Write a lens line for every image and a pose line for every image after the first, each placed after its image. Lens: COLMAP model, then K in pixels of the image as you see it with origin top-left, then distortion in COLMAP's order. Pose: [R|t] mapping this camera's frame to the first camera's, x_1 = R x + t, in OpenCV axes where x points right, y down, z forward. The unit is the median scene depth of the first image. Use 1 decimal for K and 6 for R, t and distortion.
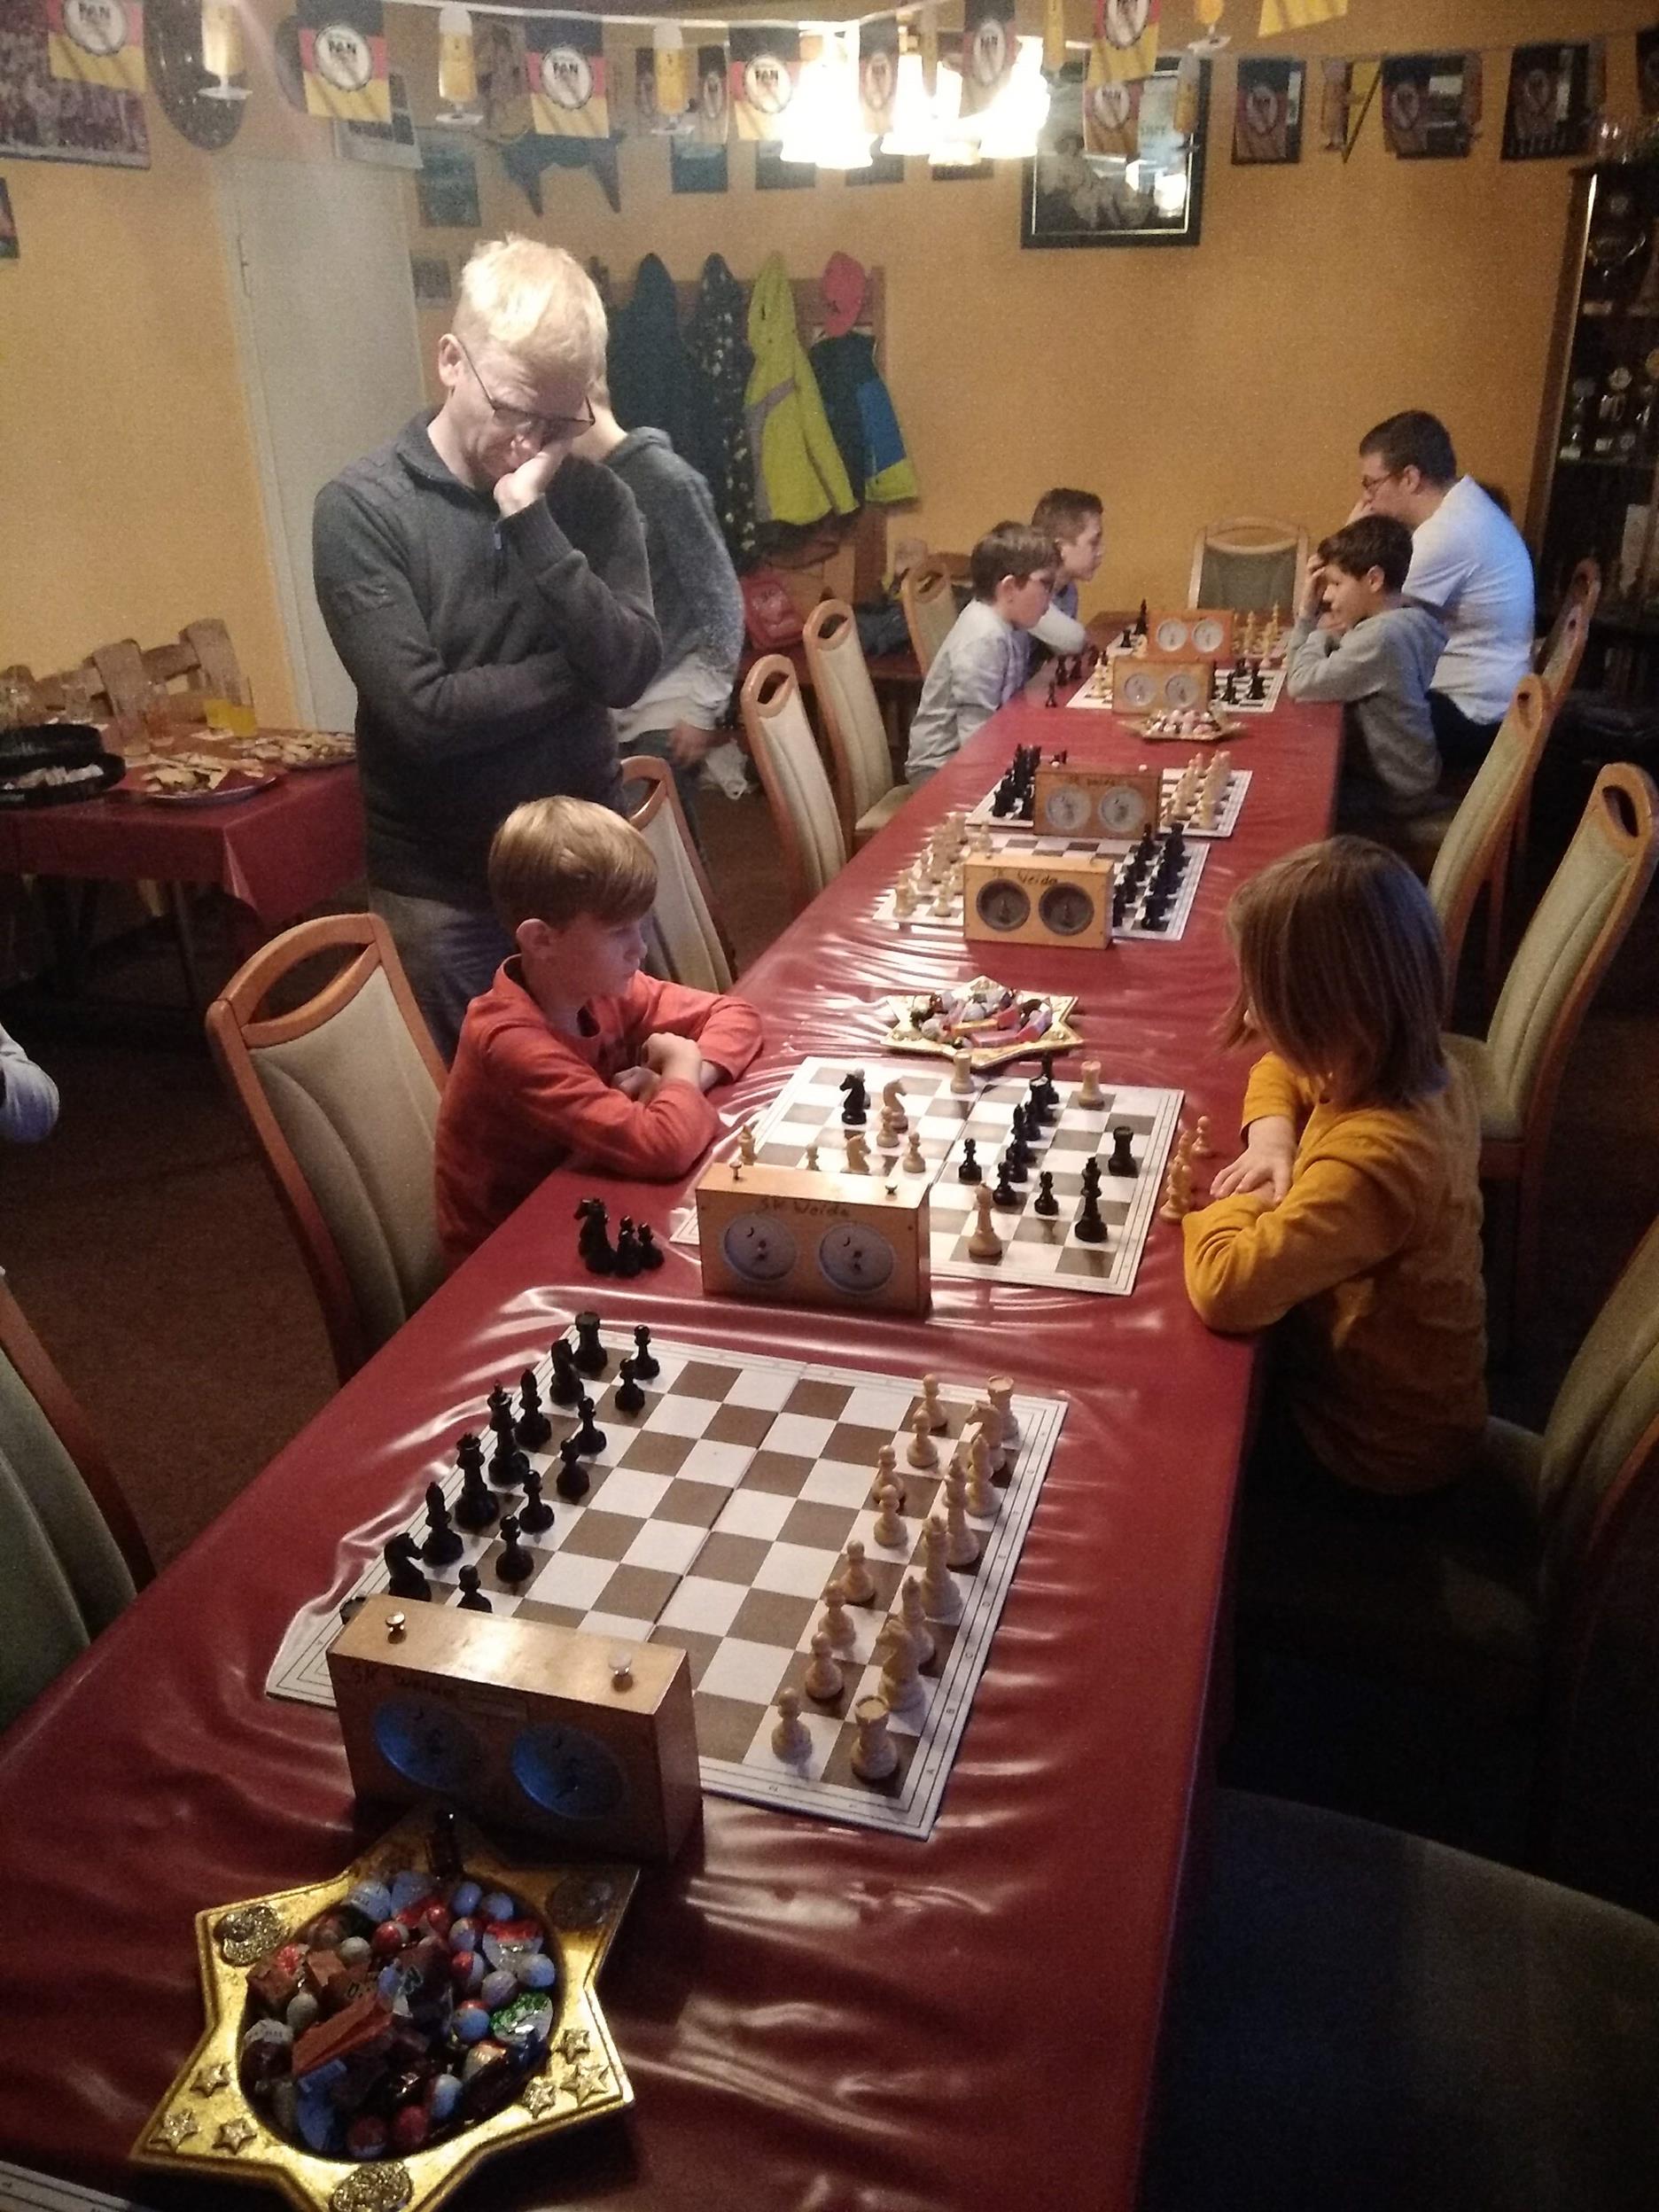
lens RADIAL K [[1680.9, 0, 829.5], [0, 1680.9, 1106.0], [0, 0, 1]] dist [0.113303, -0.170750]
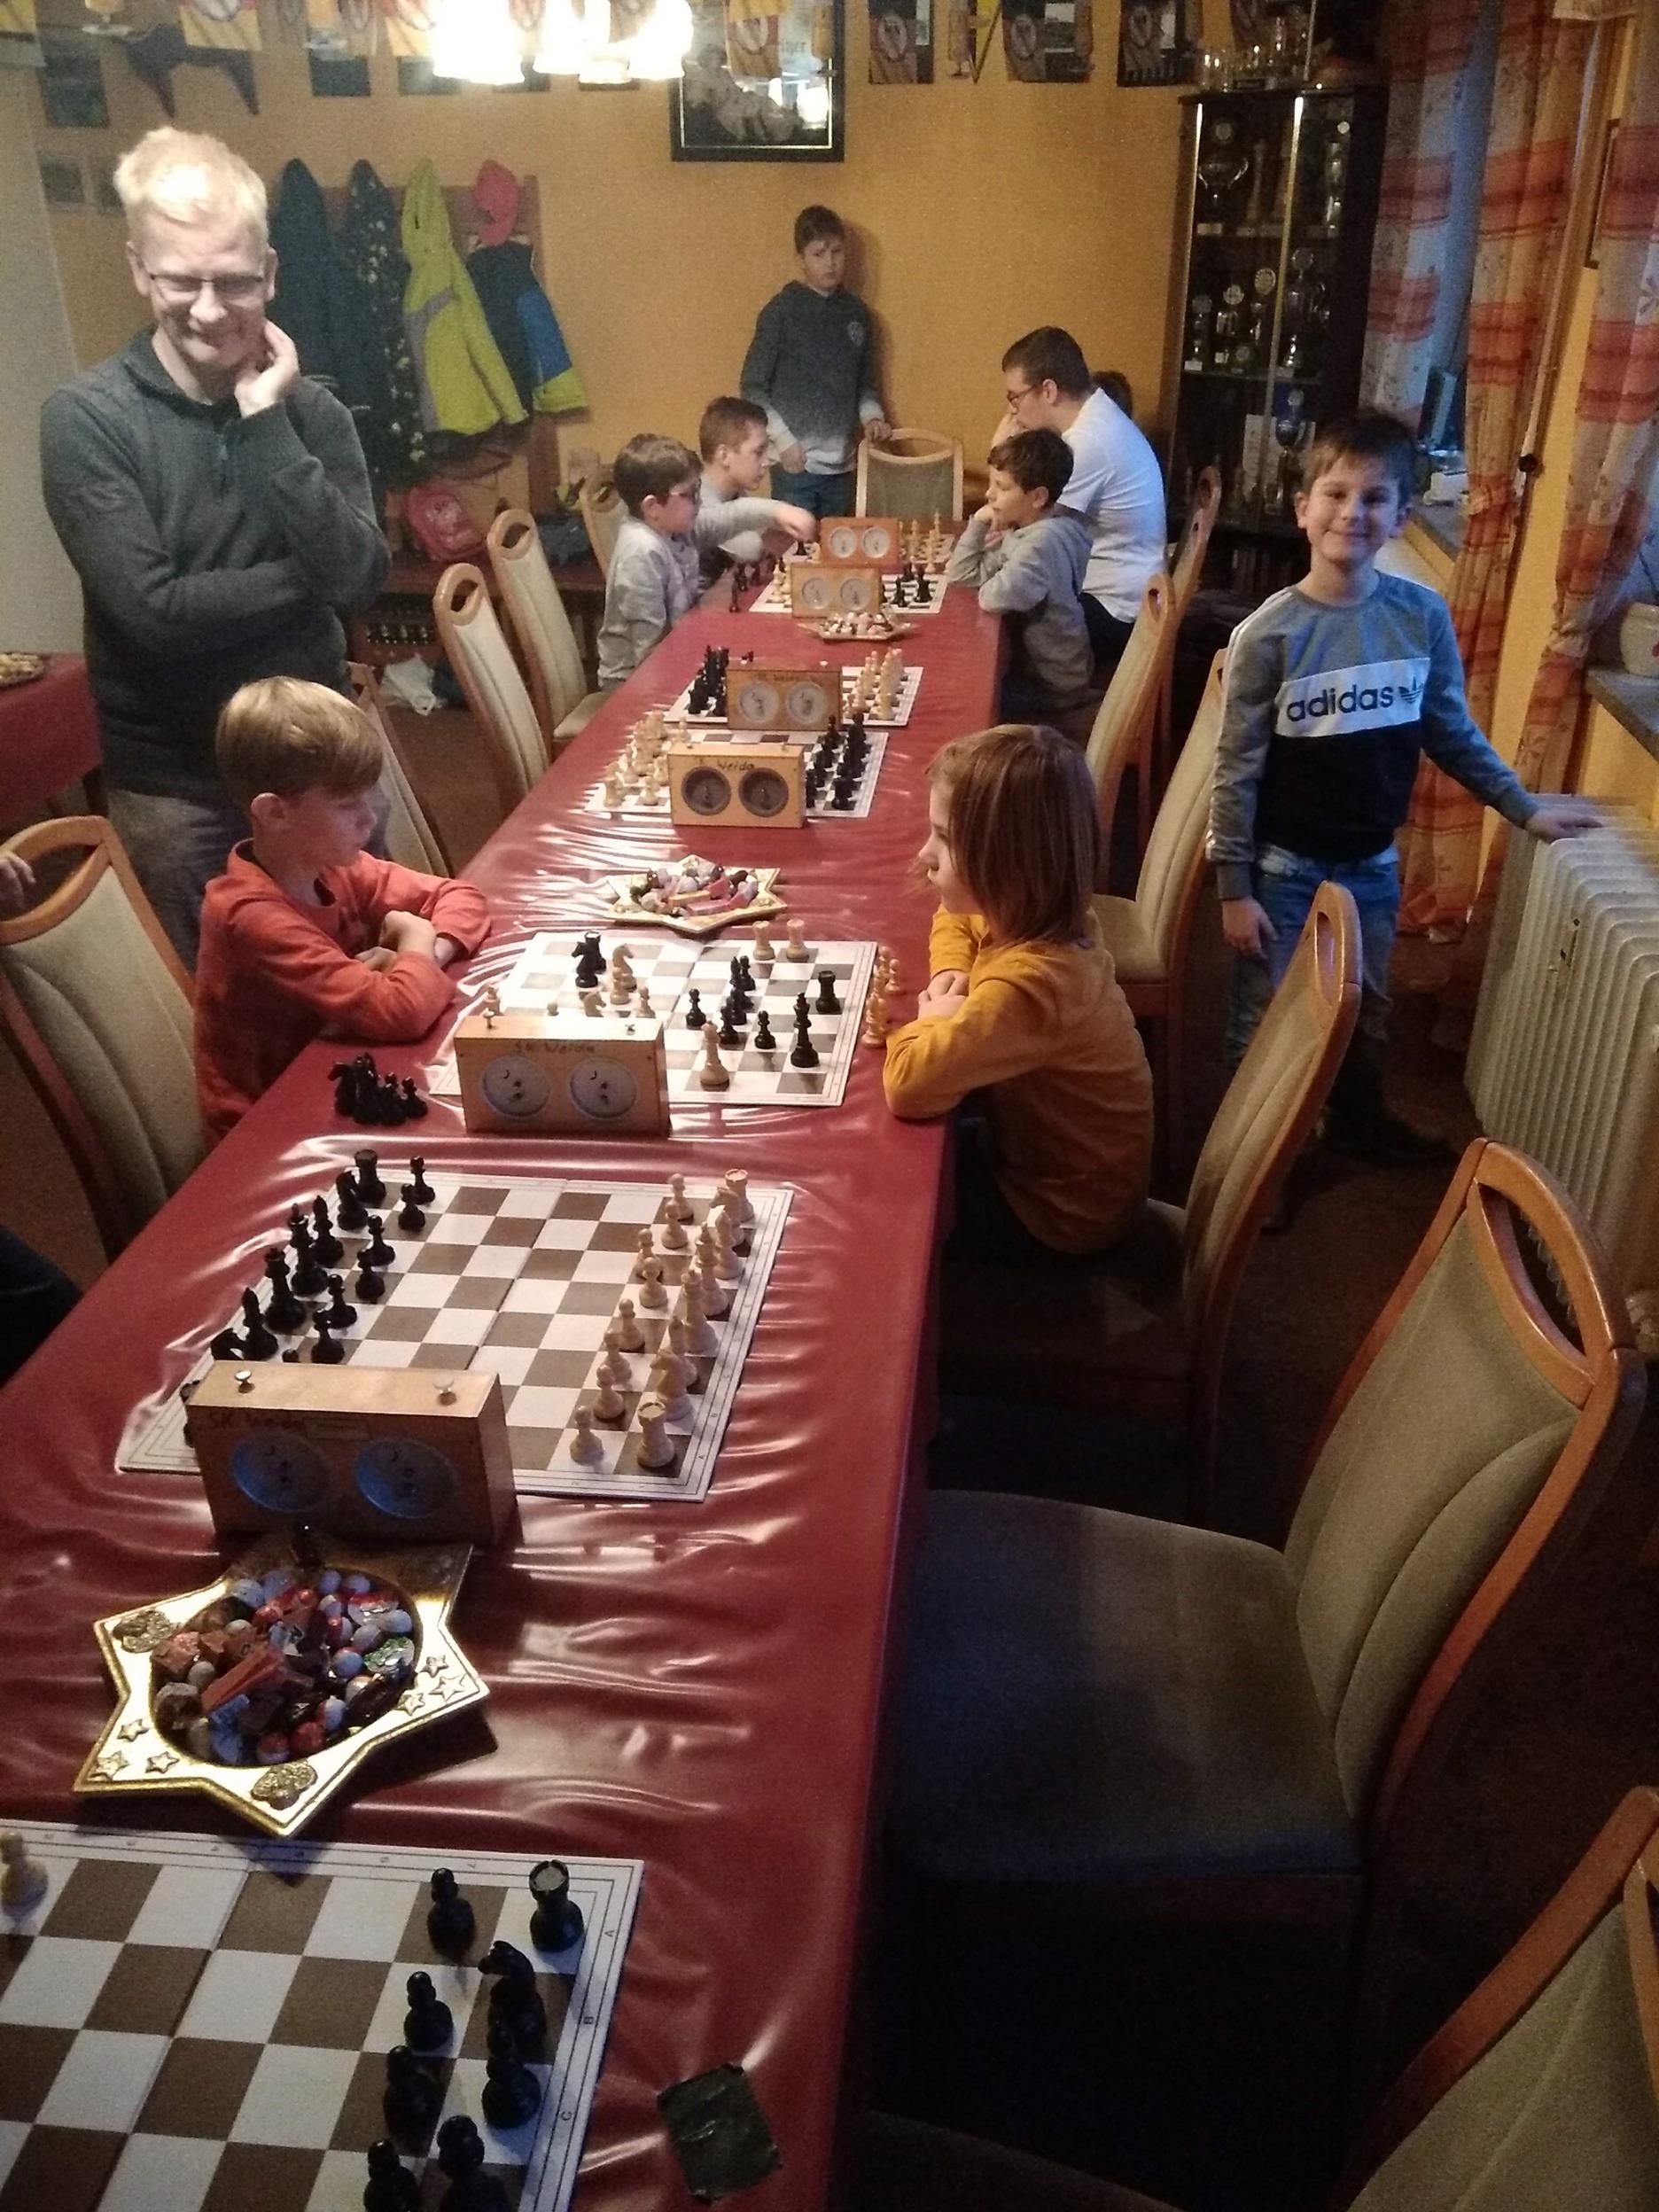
lens RADIAL K [[1712.0, 0, 825.3], [0, 1712.0, 1094.6], [0, 0, 1]] dist [0.114279, -0.164238]
pose [[0.983660, -0.068560, 0.166469, -0.023596], [0.062932, 0.997261, 0.038853, 0.045984], [-0.168677, -0.027742, 0.985281, -0.134115]]
